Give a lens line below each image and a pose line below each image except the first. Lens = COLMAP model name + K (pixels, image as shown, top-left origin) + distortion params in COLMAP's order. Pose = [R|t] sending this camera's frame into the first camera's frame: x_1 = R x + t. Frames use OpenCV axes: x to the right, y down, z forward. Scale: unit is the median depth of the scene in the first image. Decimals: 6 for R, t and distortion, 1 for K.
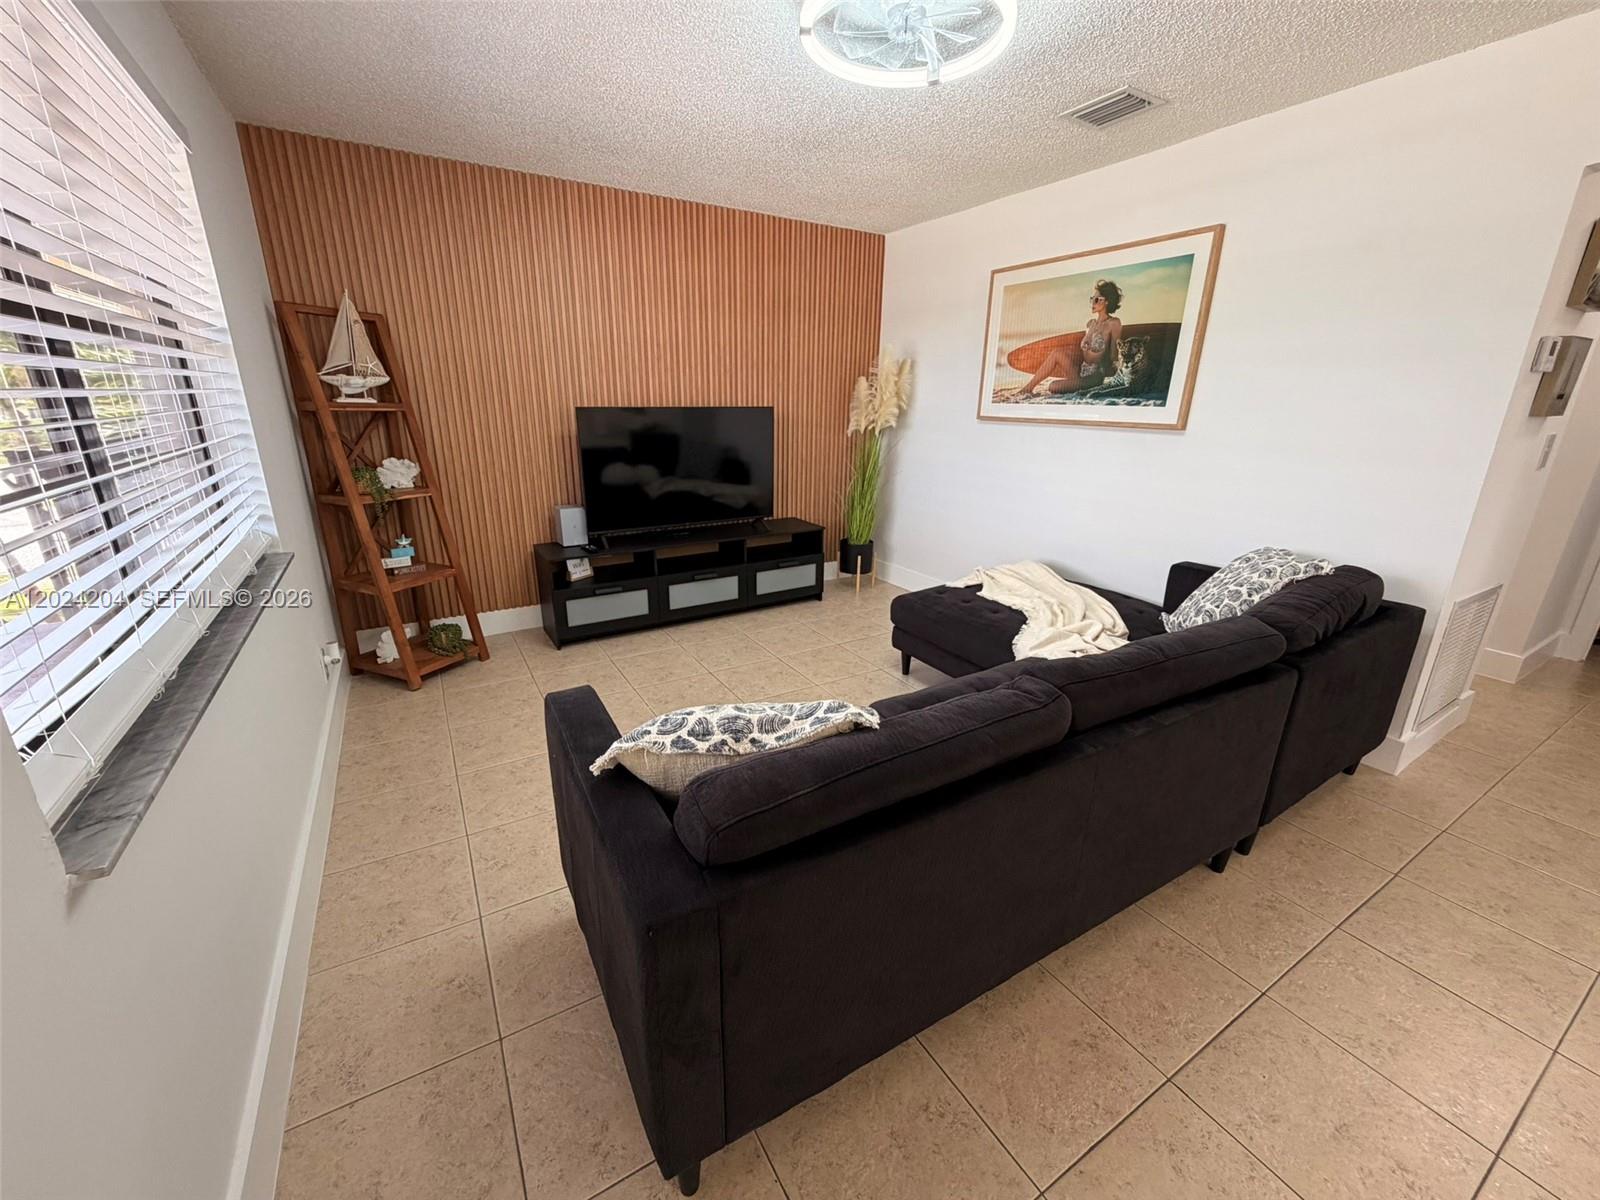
lens RADIAL K [[640.4, 0, 794.8], [0, 640.4, 609.6], [0, 0, 1]] dist [0.006092, -0.000200]
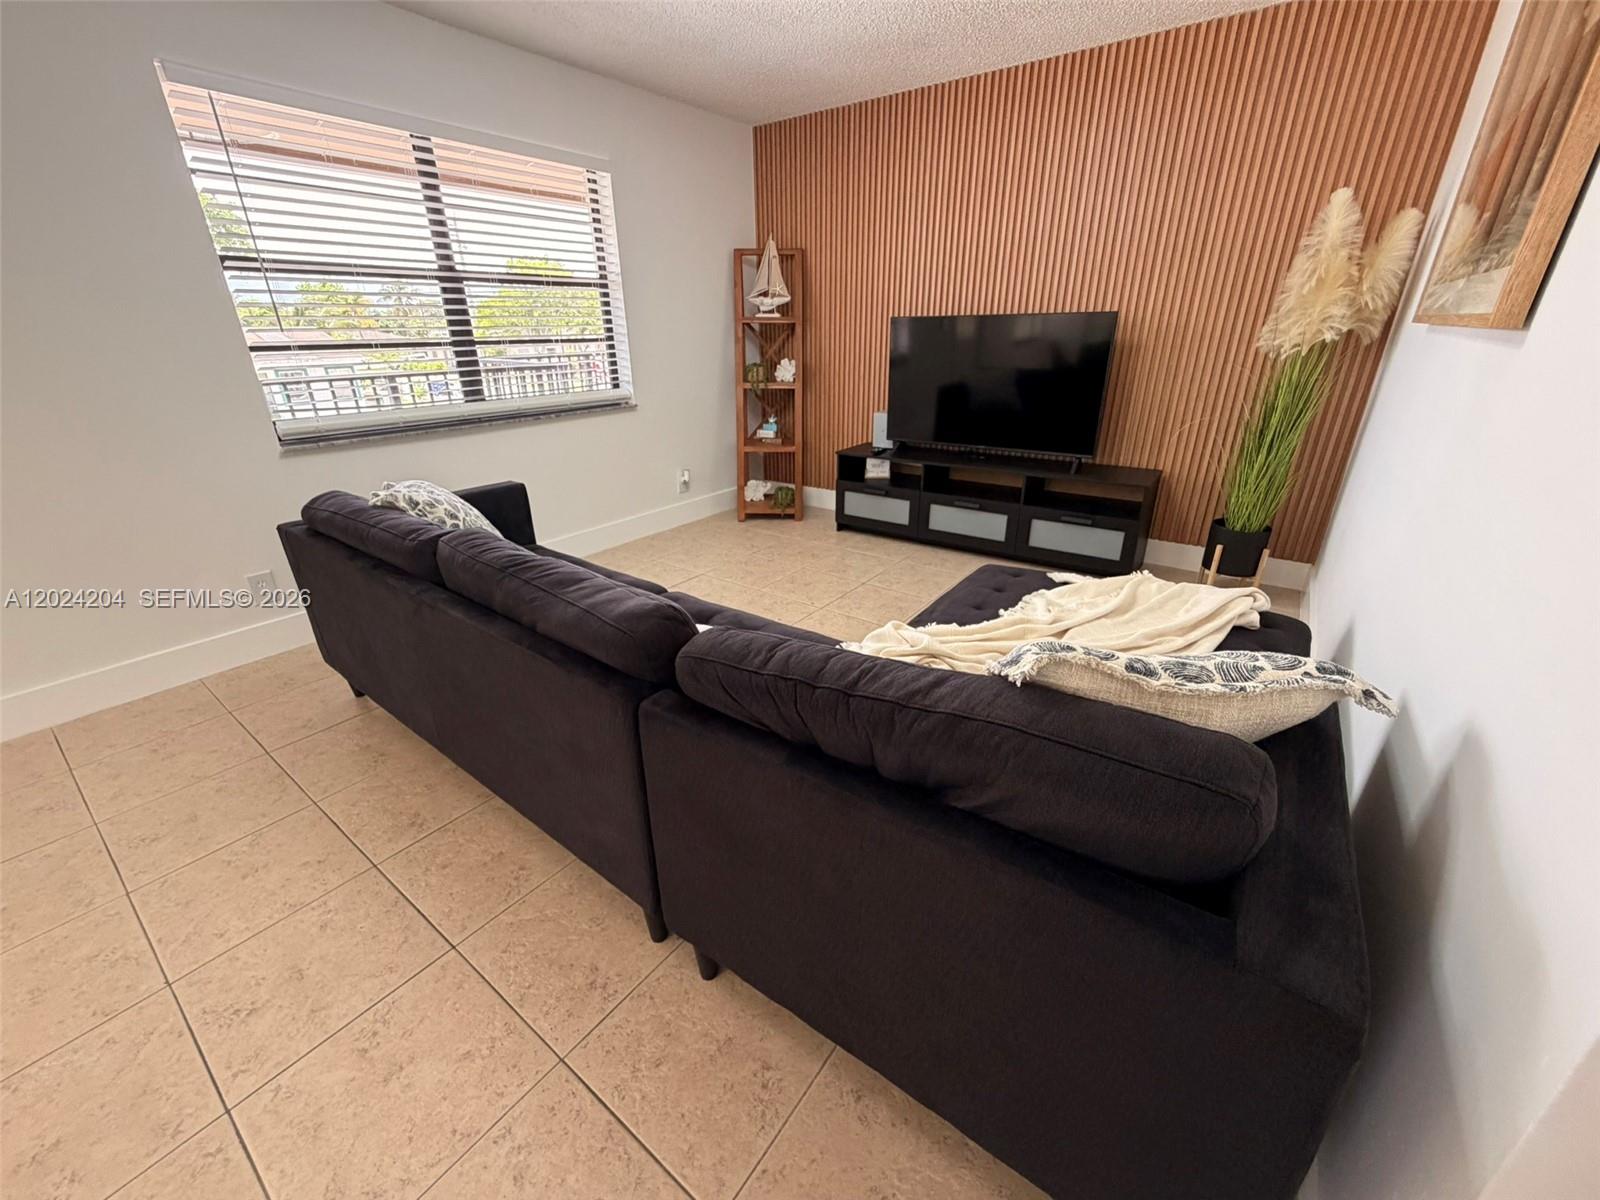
lens RADIAL K [[640.4, 0, 796.7], [0, 640.4, 597.5], [0, 0, 1]] dist [0.006092, -0.000200]
pose [[0.383811, 0.357618, -0.851351, 0.662304], [-0.263854, 0.925997, 0.270021, -0.124426], [0.884913, 0.120996, 0.449766, 0.417204]]
